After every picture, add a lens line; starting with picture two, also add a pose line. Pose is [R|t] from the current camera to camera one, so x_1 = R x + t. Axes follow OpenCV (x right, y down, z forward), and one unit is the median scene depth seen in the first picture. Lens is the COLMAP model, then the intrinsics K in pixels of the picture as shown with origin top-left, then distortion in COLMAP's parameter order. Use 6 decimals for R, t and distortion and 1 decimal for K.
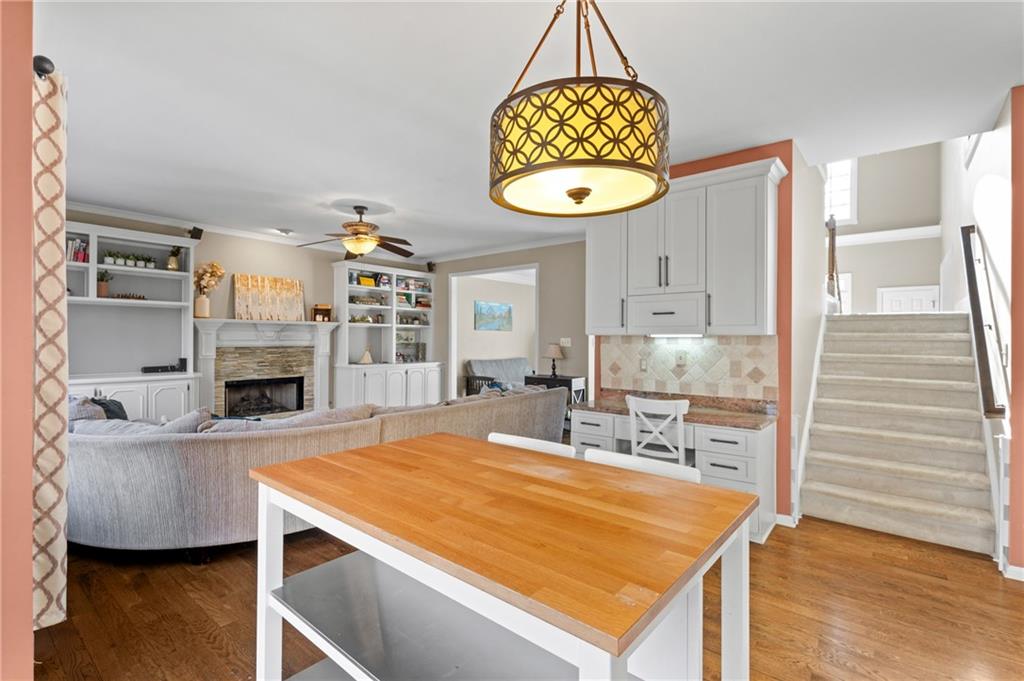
lens RADIAL K [[472.9, 0, 513.5], [0, 472.9, 338.6], [0, 0, 1]] dist [0.013392, 0.000481]
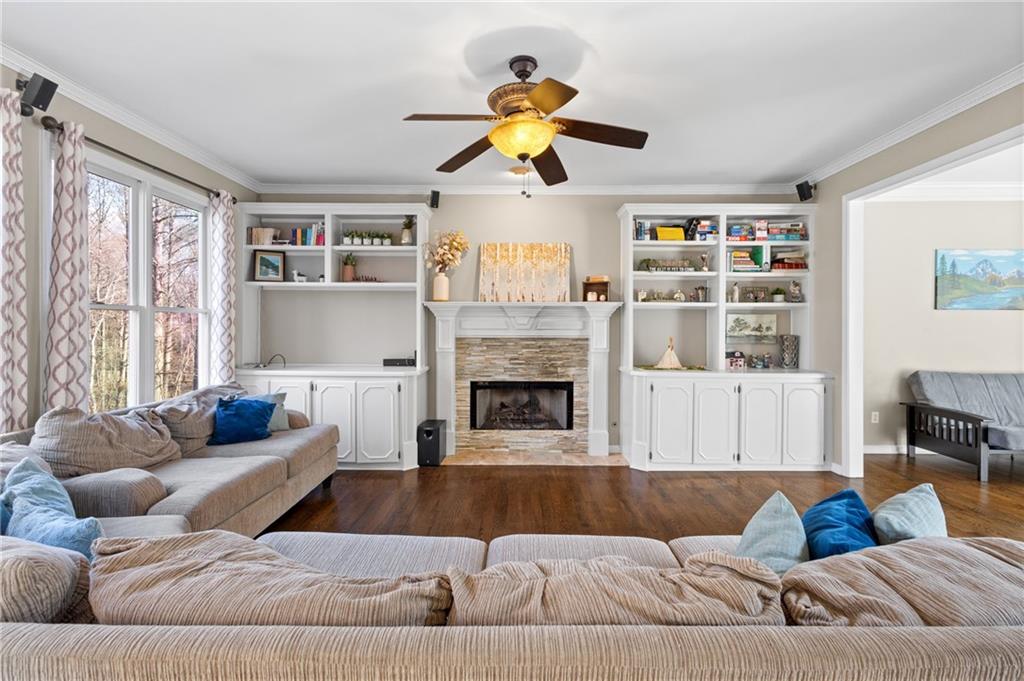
lens RADIAL K [[472.9, 0, 509.9], [0, 472.9, 325.6], [0, 0, 1]] dist [0.013392, 0.000481]
pose [[0.626035, -0.002021, -0.779792, 0.038948], [-0.001656, 0.999991, -0.003921, 0.000828], [0.779793, 0.003746, 0.626026, 0.487788]]
